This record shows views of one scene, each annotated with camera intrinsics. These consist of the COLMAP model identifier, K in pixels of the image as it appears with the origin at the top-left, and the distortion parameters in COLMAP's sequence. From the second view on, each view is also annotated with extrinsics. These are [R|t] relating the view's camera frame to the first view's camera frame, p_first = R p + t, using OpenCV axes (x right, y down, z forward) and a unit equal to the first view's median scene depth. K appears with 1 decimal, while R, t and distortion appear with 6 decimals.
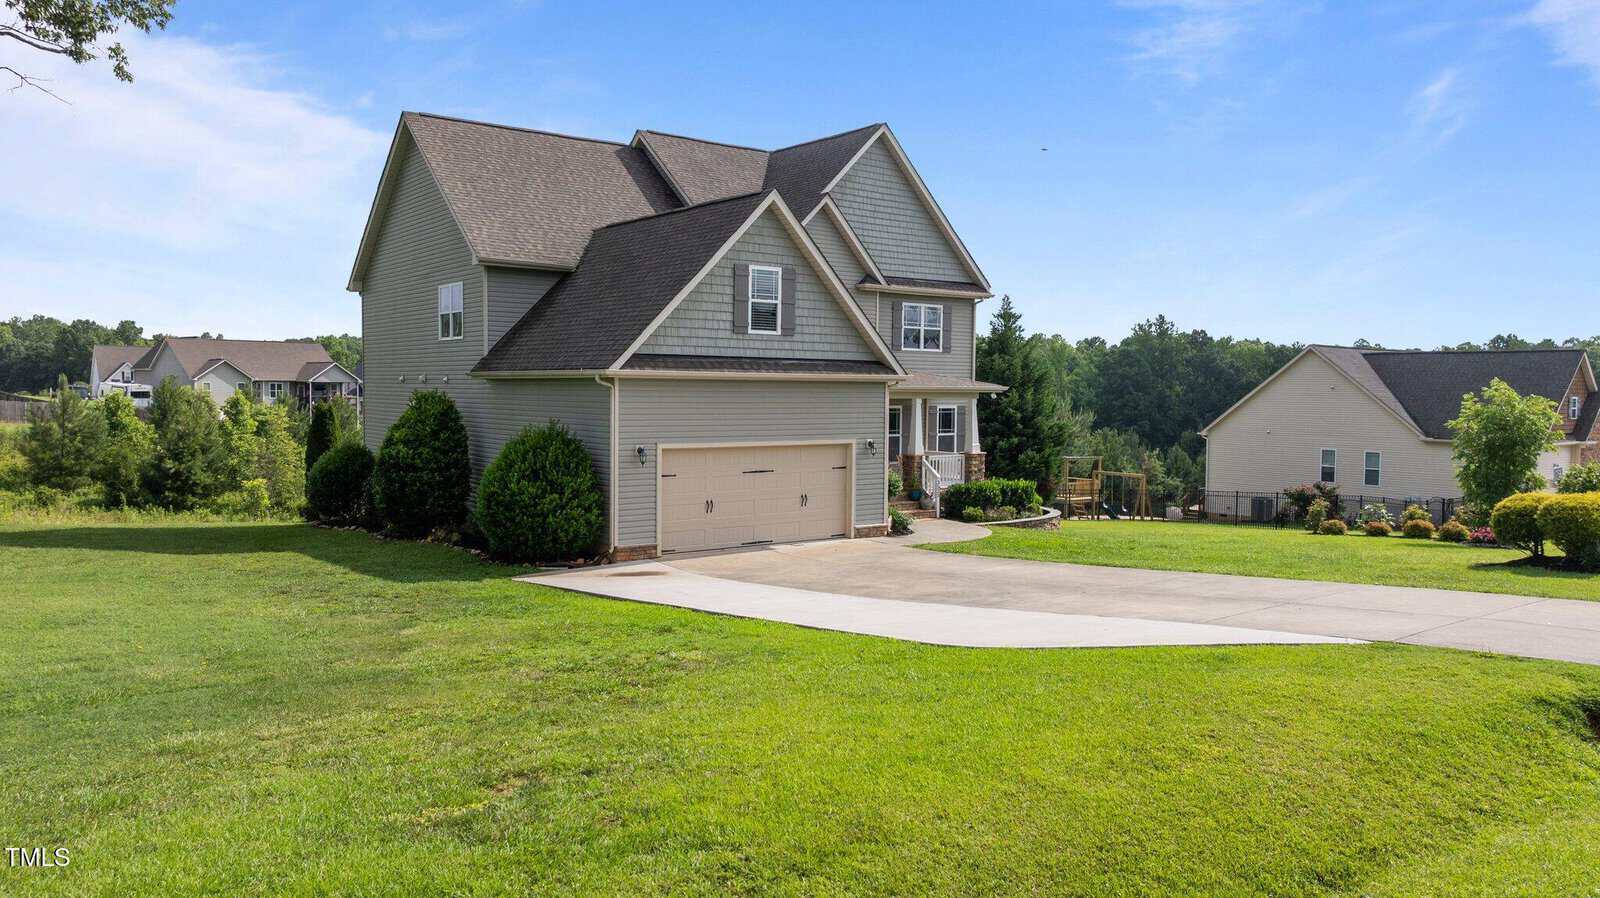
lens RADIAL K [[1140.5, 0, 801.3], [0, 1140.5, 430.1], [0, 0, 1]] dist [-0.052784, 0.066608]
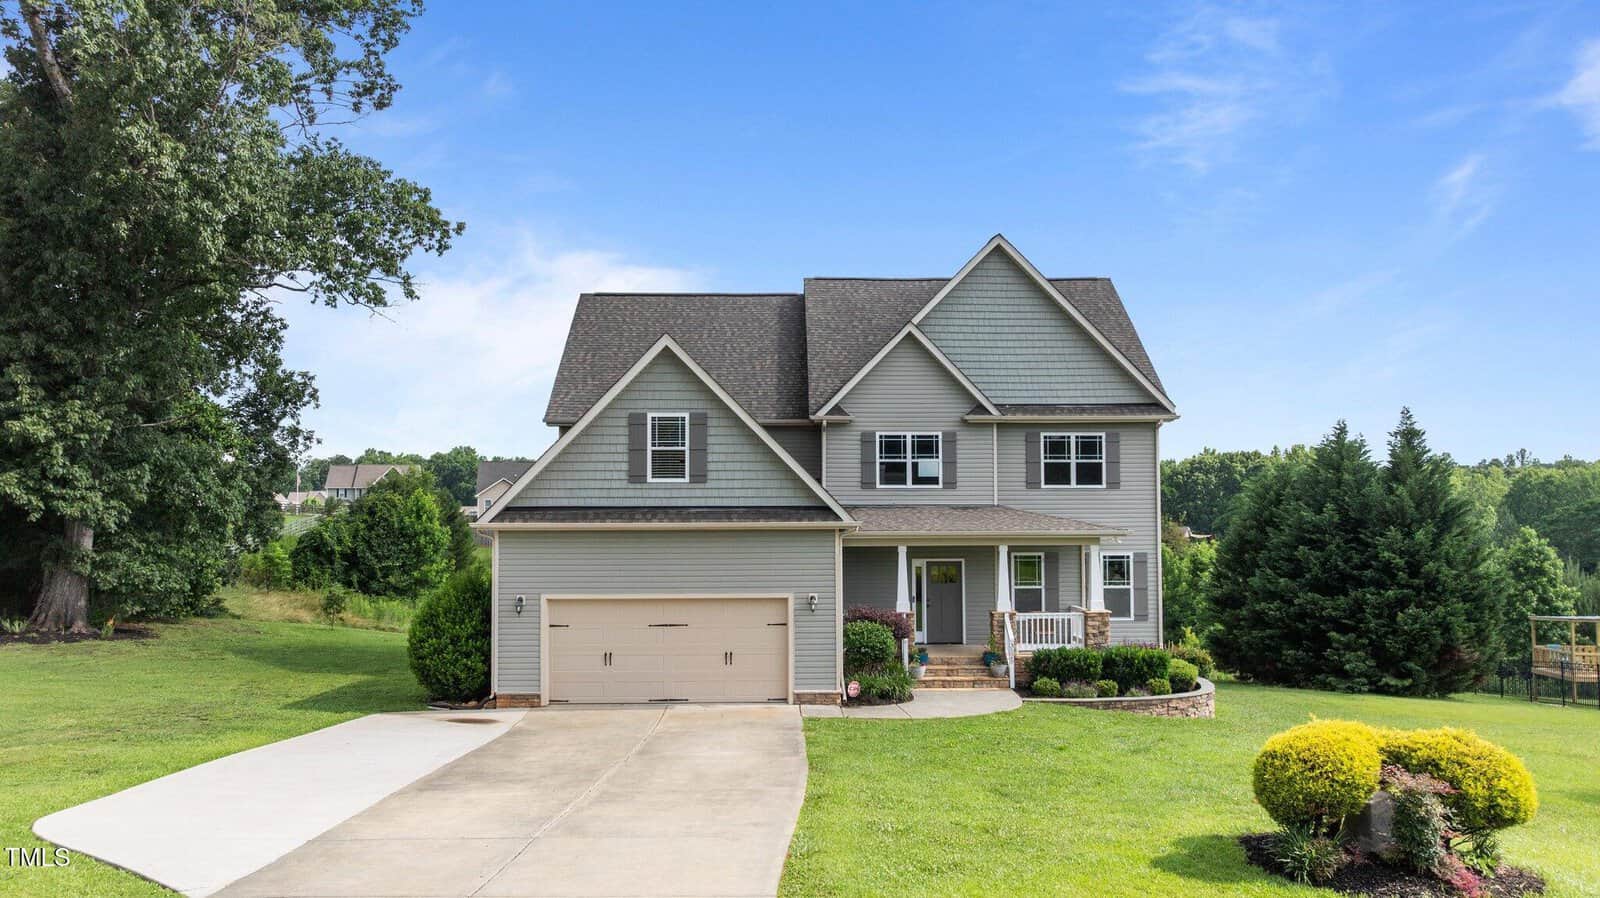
lens RADIAL K [[1128.0, 0, 804.1], [0, 1128.0, 451.5], [0, 0, 1]] dist [-0.029306, -0.000709]
pose [[0.811037, -0.050845, -0.582781, 0.607666], [-0.009200, 0.994984, -0.099611, -0.015558], [0.584922, 0.086149, 0.806501, 0.286418]]
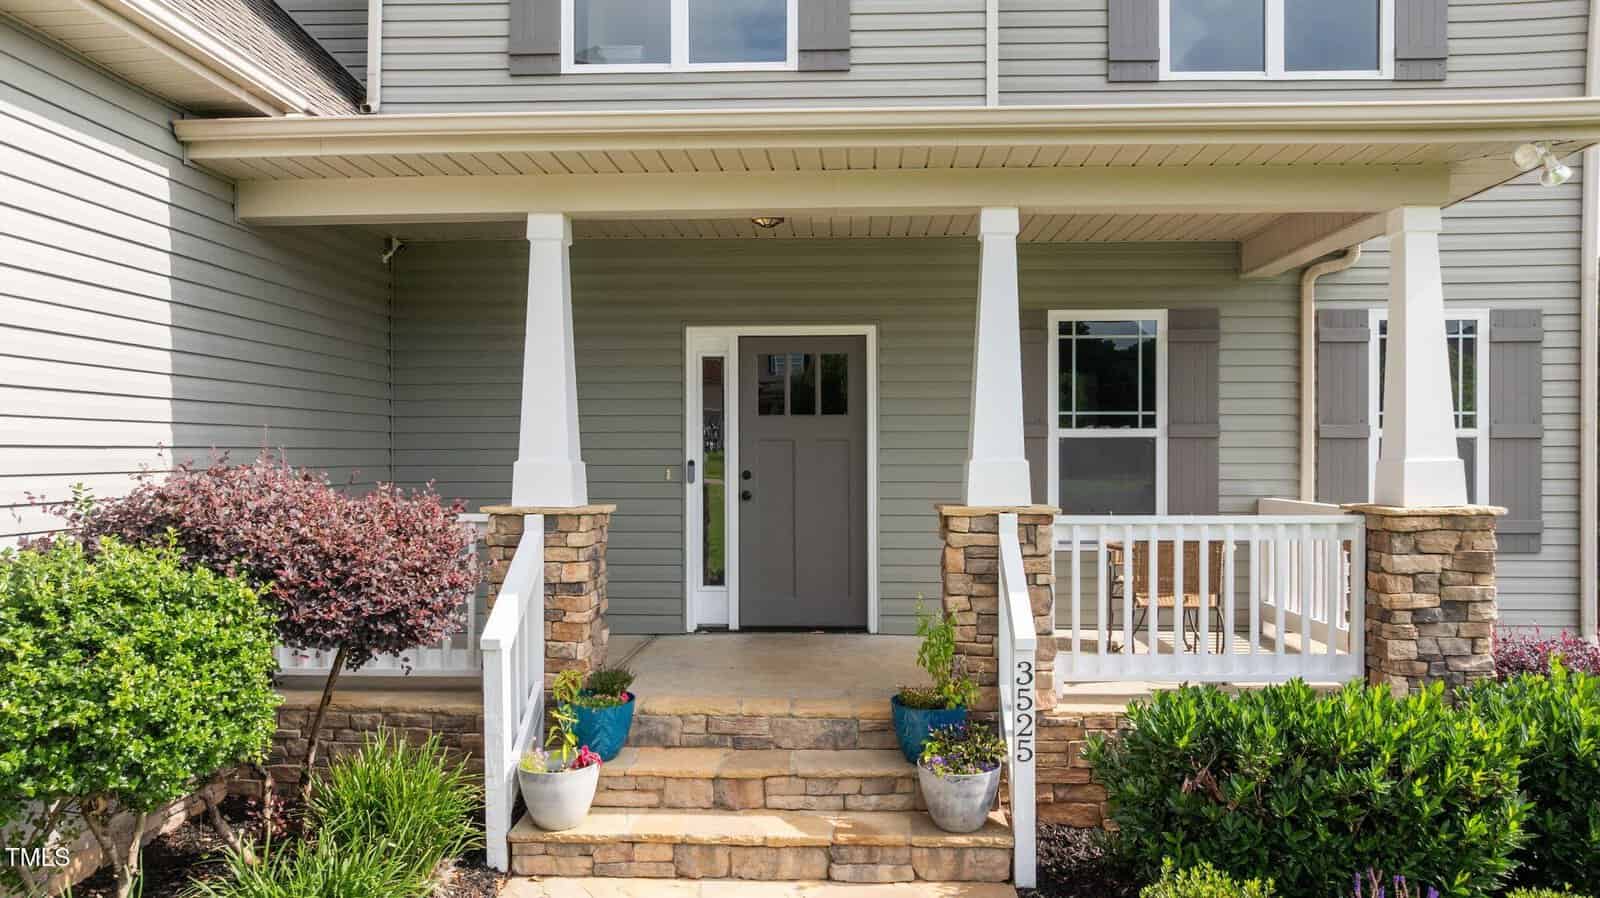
lens RADIAL K [[1140.5, 0, 801.3], [0, 1140.5, 430.1], [0, 0, 1]] dist [-0.052784, 0.066608]
pose [[0.770438, -0.028929, -0.636858, 0.251343], [-0.010612, 0.998249, -0.058184, 0.025417], [0.637426, 0.051585, 0.768783, 1.062003]]
